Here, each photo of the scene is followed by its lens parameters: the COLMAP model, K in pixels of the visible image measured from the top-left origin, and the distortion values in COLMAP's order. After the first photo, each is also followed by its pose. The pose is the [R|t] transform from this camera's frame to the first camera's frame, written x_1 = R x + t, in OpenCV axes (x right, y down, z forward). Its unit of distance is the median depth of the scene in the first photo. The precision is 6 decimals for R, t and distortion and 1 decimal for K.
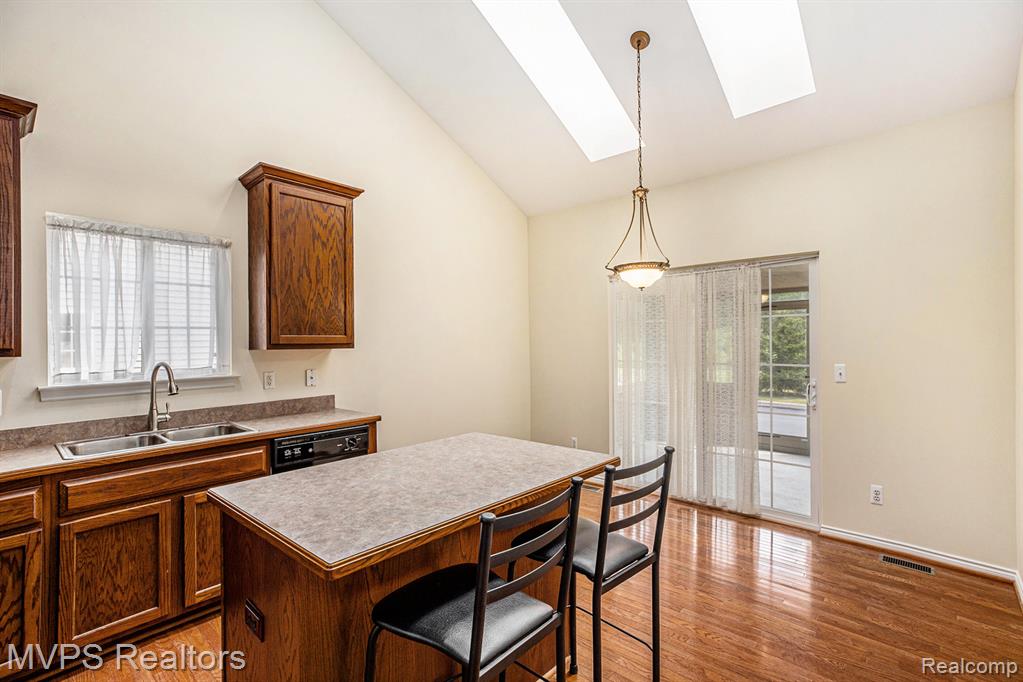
lens RADIAL K [[472.4, 0, 517.7], [0, 472.4, 345.2], [0, 0, 1]] dist [0.000415, 0.000252]
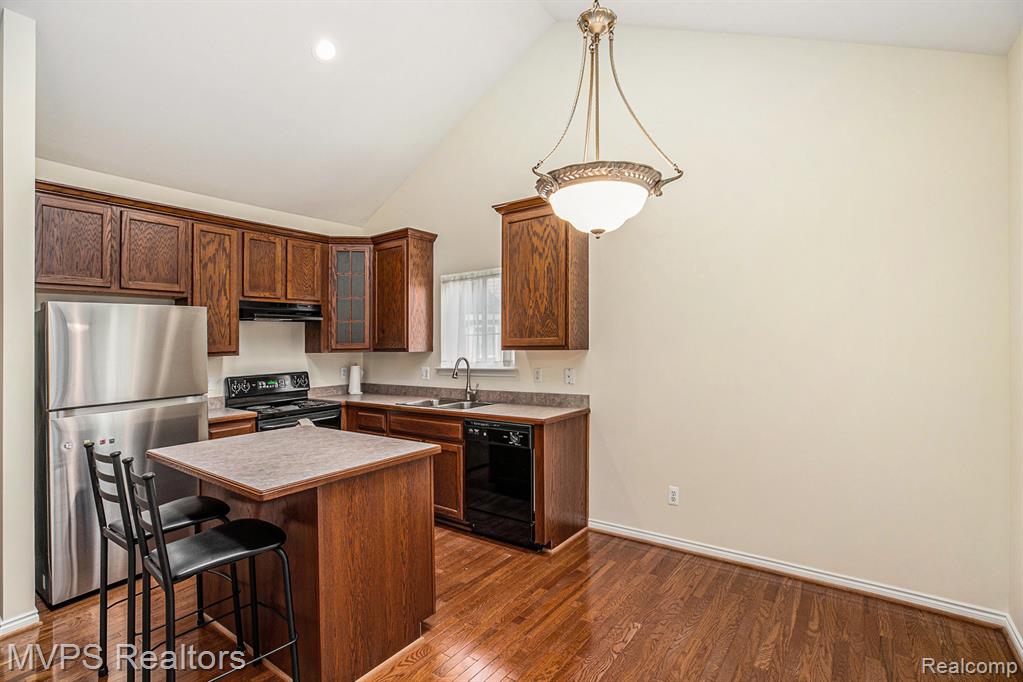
lens RADIAL K [[472.4, 0, 517.7], [0, 472.4, 345.2], [0, 0, 1]] dist [0.000415, 0.000252]
pose [[0.104503, 0.008318, -0.994490, 0.714655], [0.002573, 0.999959, 0.008634, -0.013656], [0.994521, -0.003461, 0.104478, 0.873070]]
